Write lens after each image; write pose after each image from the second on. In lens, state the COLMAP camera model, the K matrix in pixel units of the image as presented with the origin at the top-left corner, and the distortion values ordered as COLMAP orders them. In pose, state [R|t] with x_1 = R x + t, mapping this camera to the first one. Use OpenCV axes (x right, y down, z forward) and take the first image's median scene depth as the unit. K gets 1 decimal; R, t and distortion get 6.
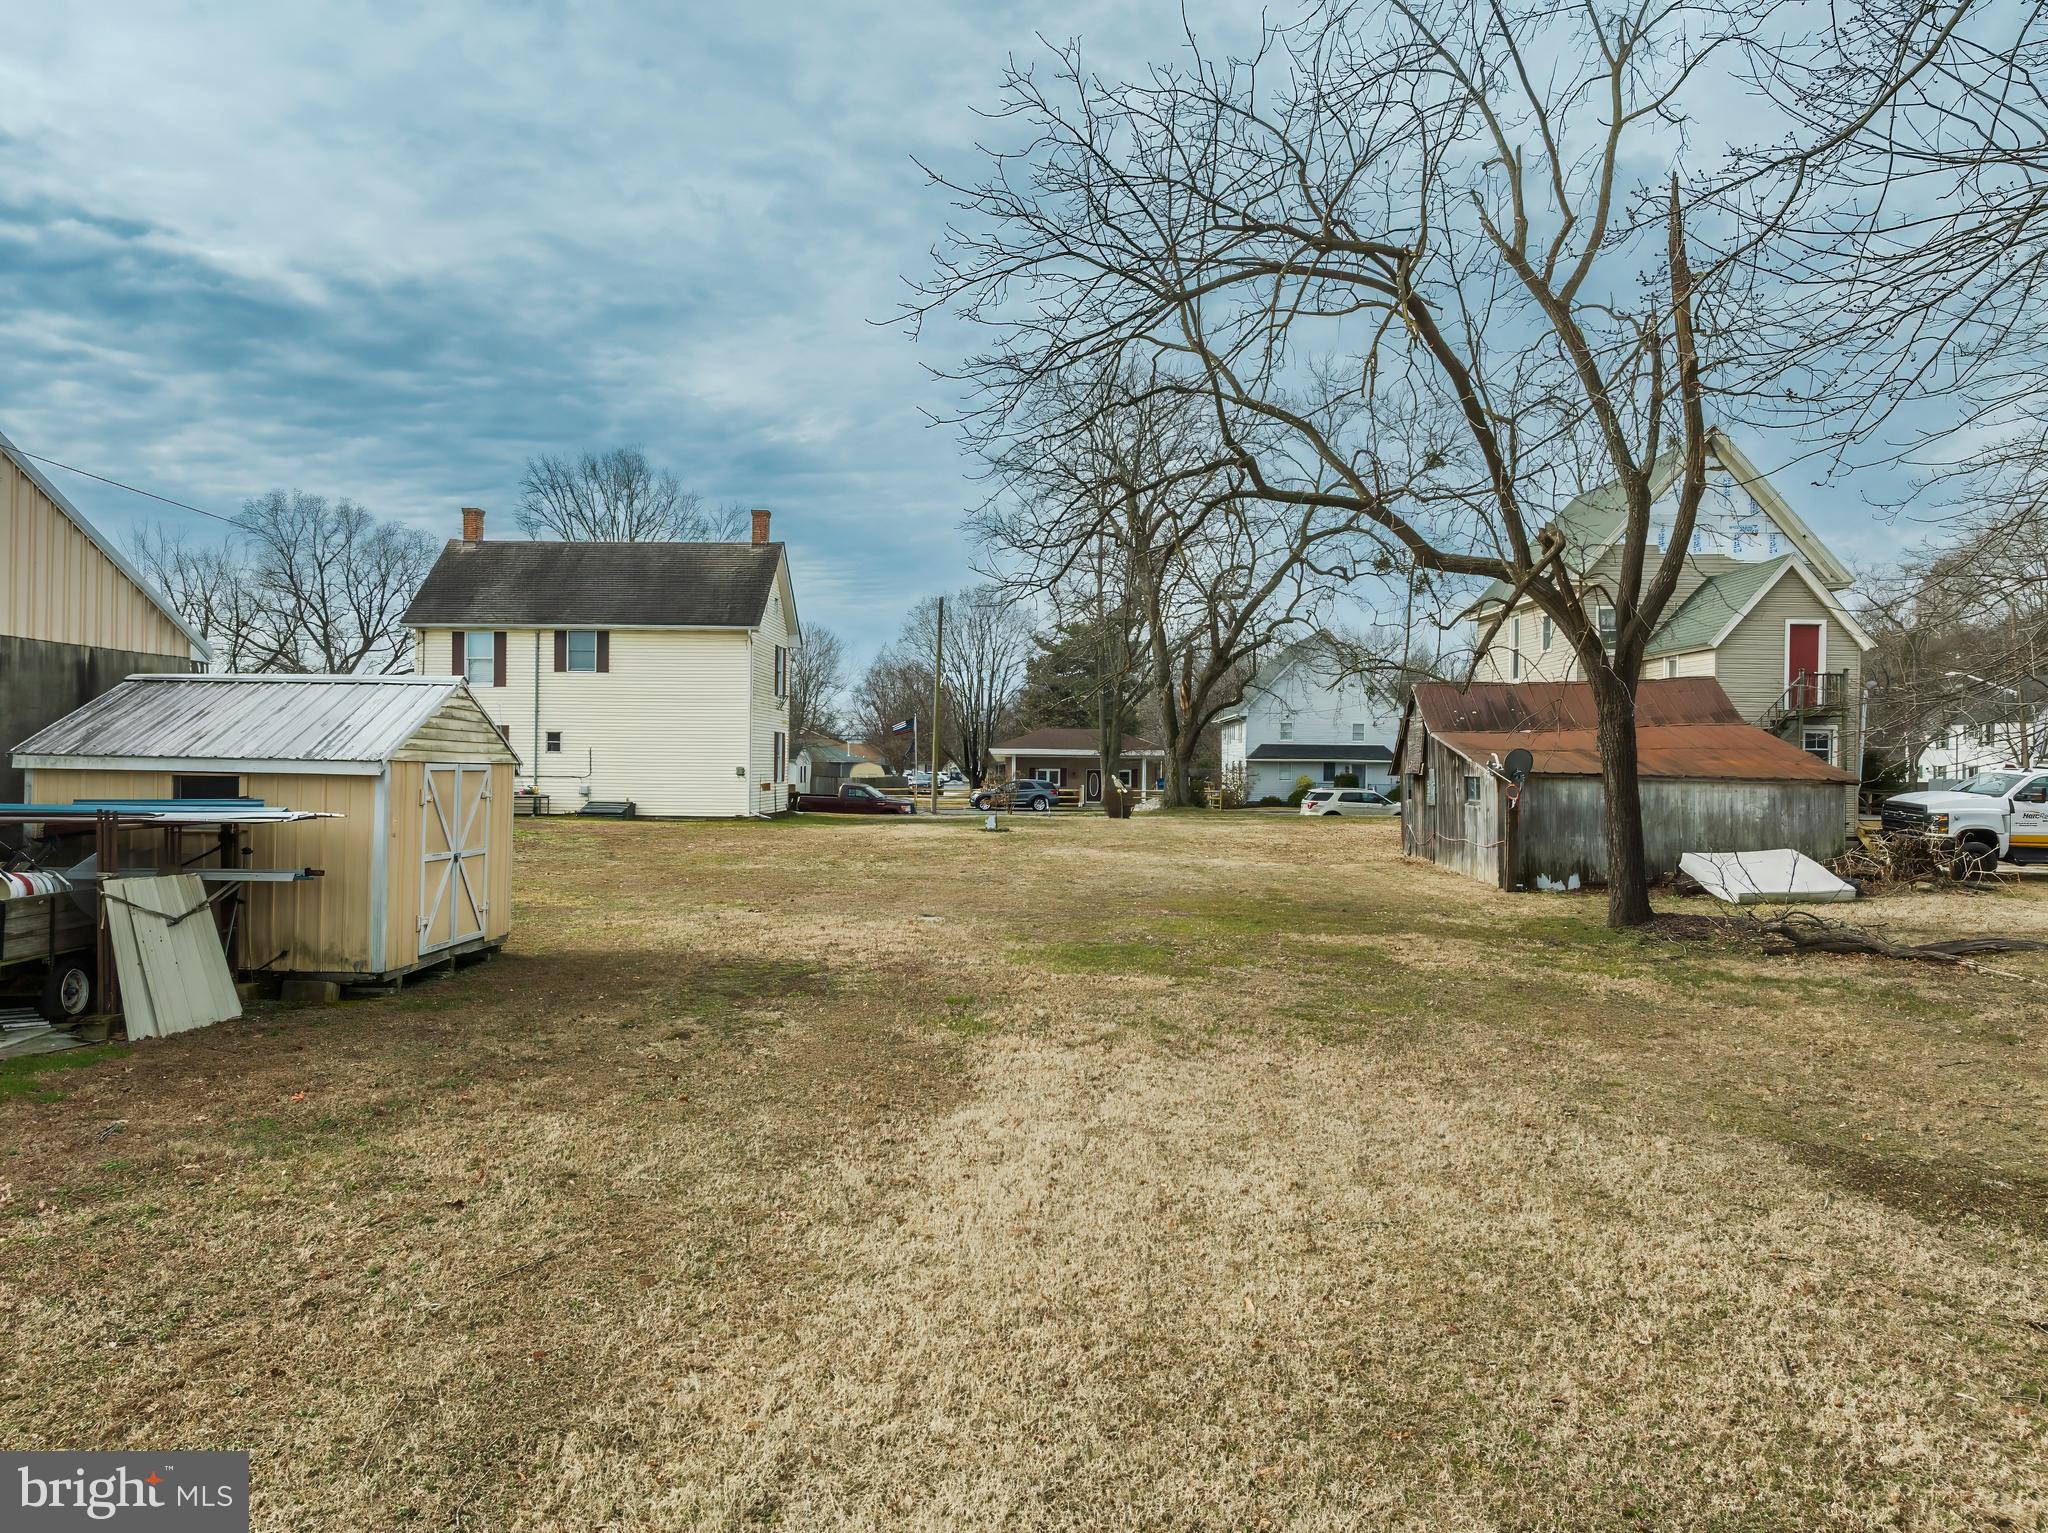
lens RADIAL K [[1442.3, 0, 1026.7], [0, 1442.3, 764.2], [0, 0, 1]] dist [-0.021861, 0.006377]
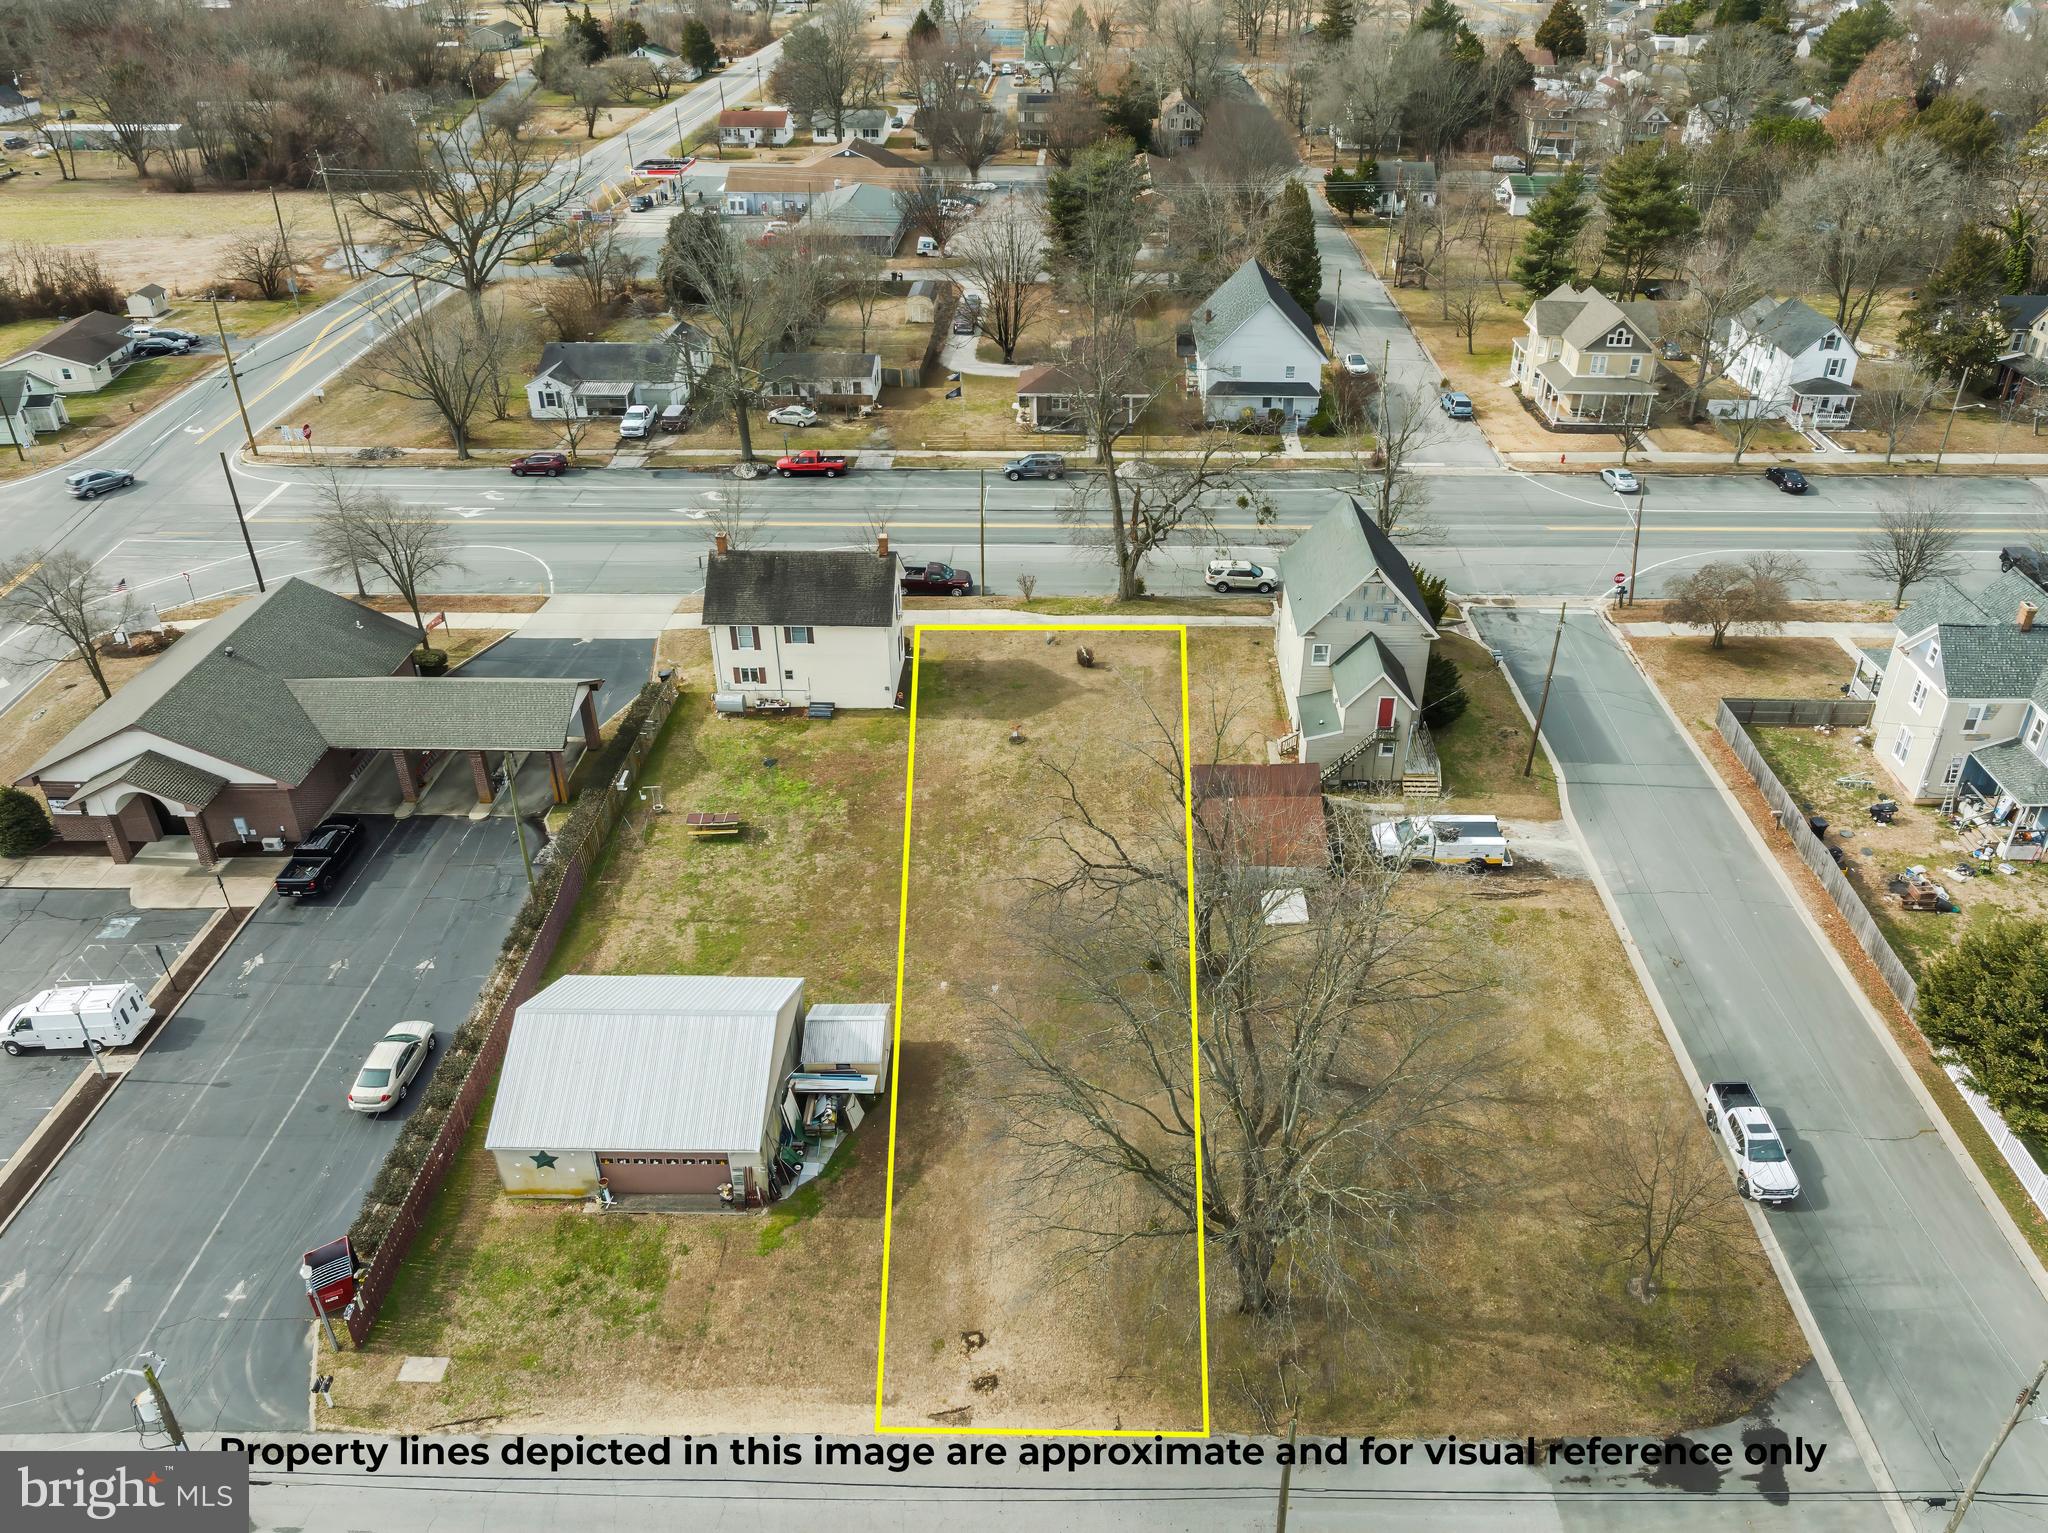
lens RADIAL K [[1470.7, 0, 1104.7], [0, 1470.7, 707.6], [0, 0, 1]] dist [-0.024023, 0.006132]
pose [[0.999791, -0.011301, 0.017032, 0.062627], [0.001180, 0.863779, 0.503870, -0.975812], [-0.020406, -0.503745, 0.863612, -0.741855]]
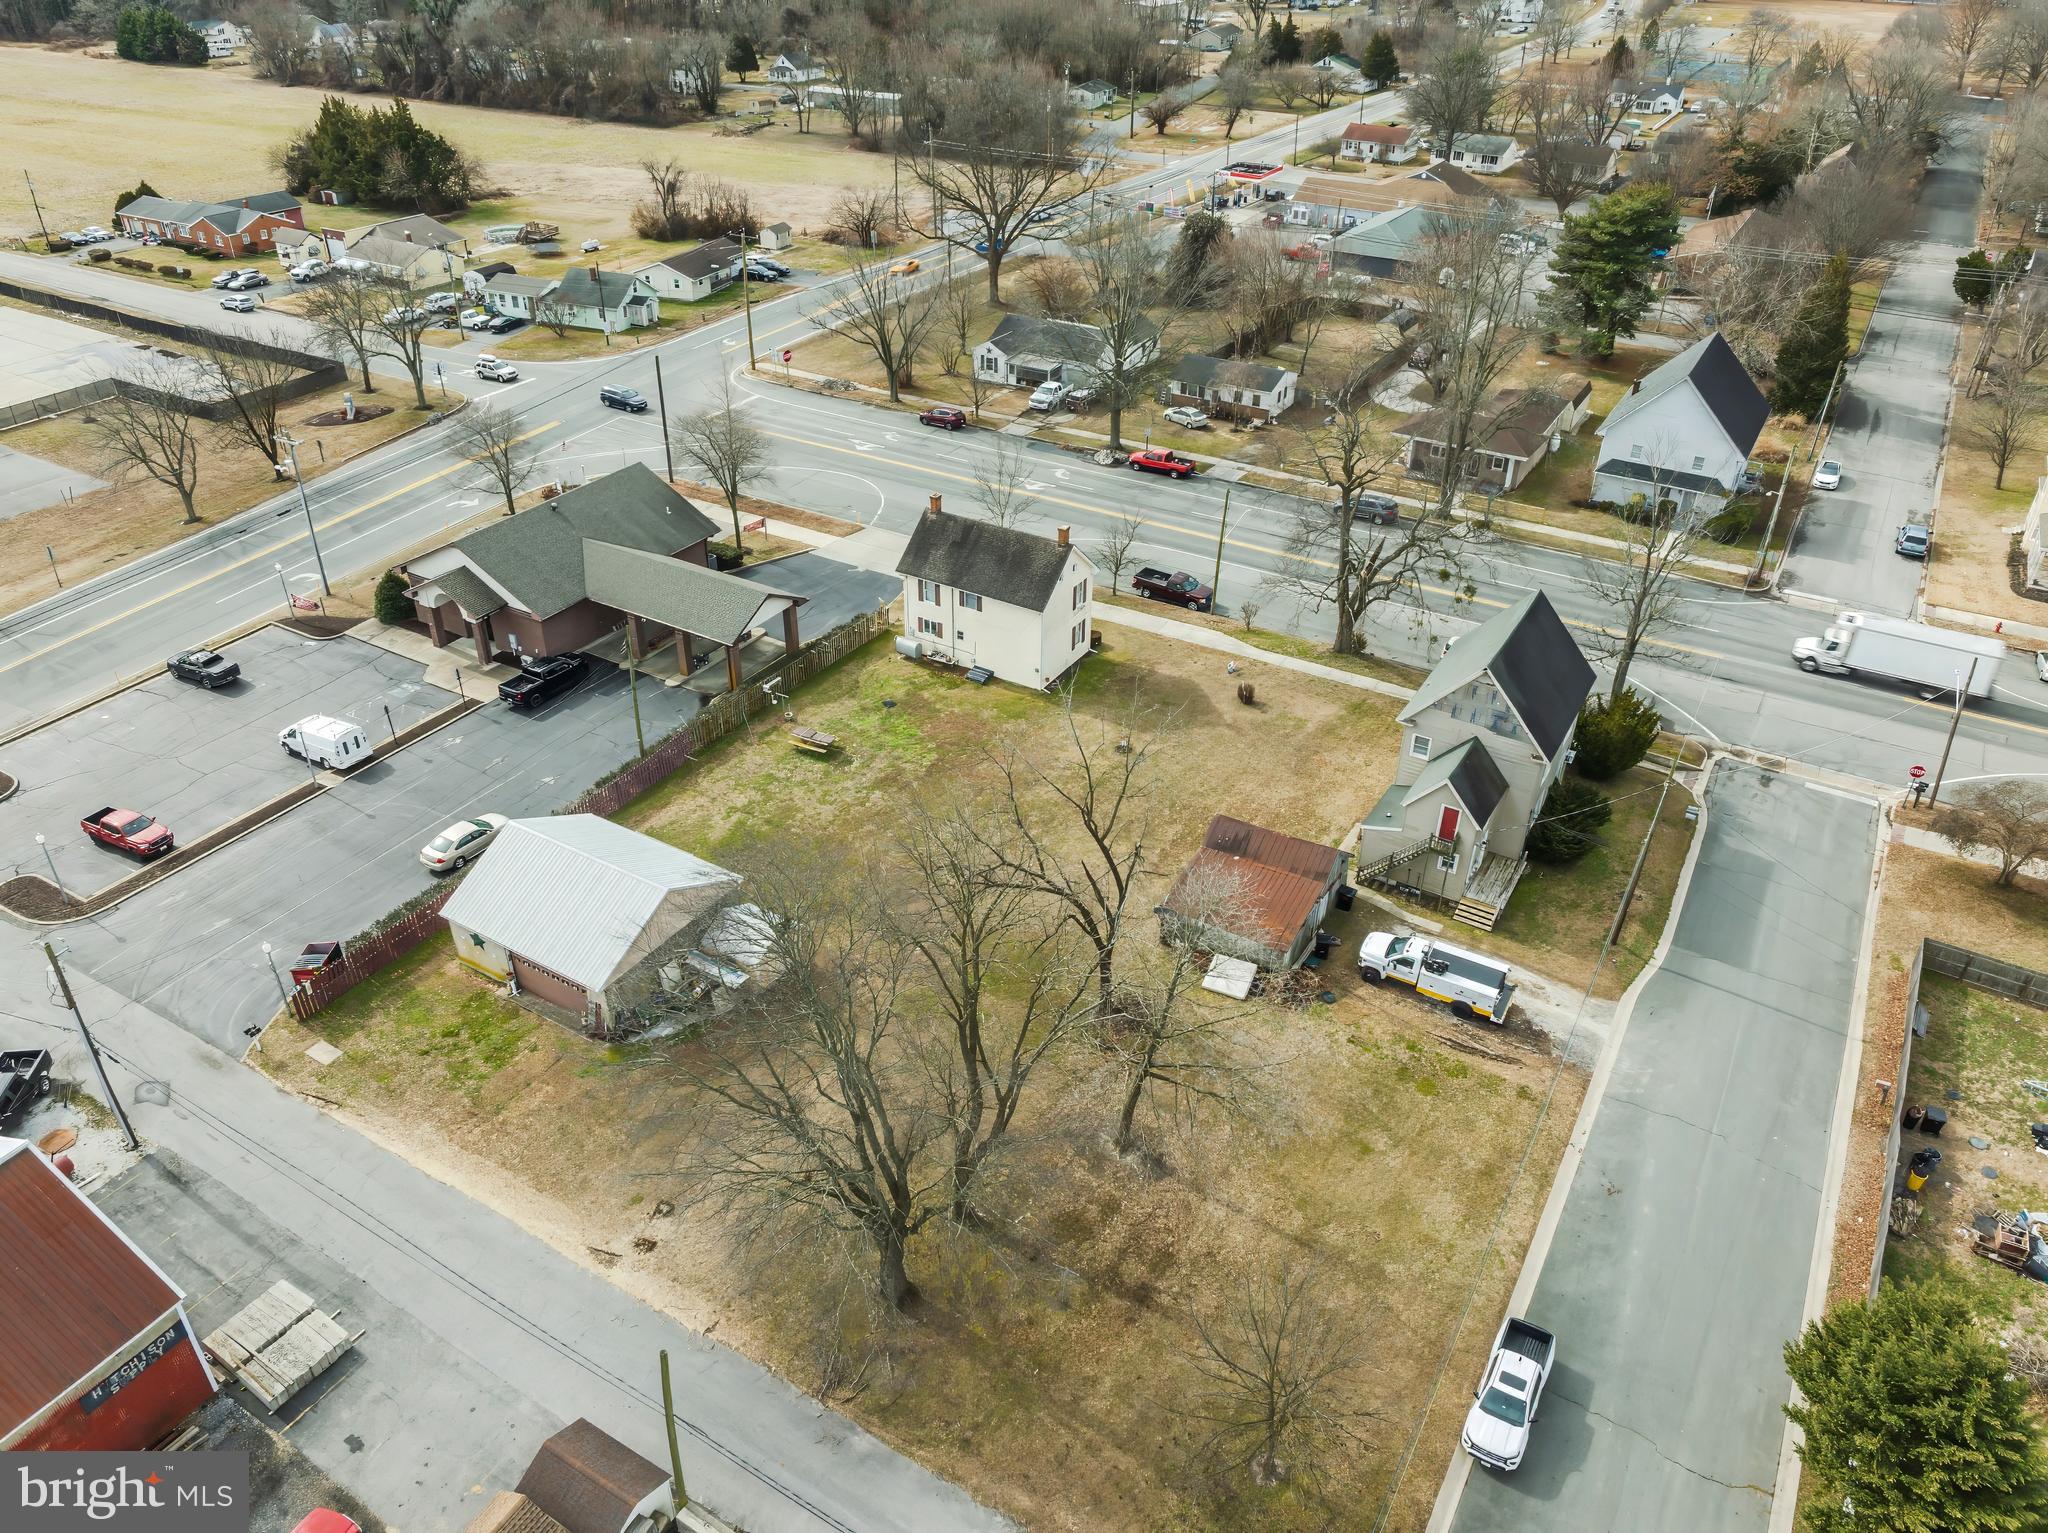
lens RADIAL K [[1442.3, 0, 1026.7], [0, 1442.3, 764.2], [0, 0, 1]] dist [-0.021861, 0.006377]
pose [[0.866468, 0.264435, -0.423446, 0.697467], [0.000222, 0.847991, 0.530011, -0.973443], [0.499232, -0.459331, 0.734699, -0.586039]]
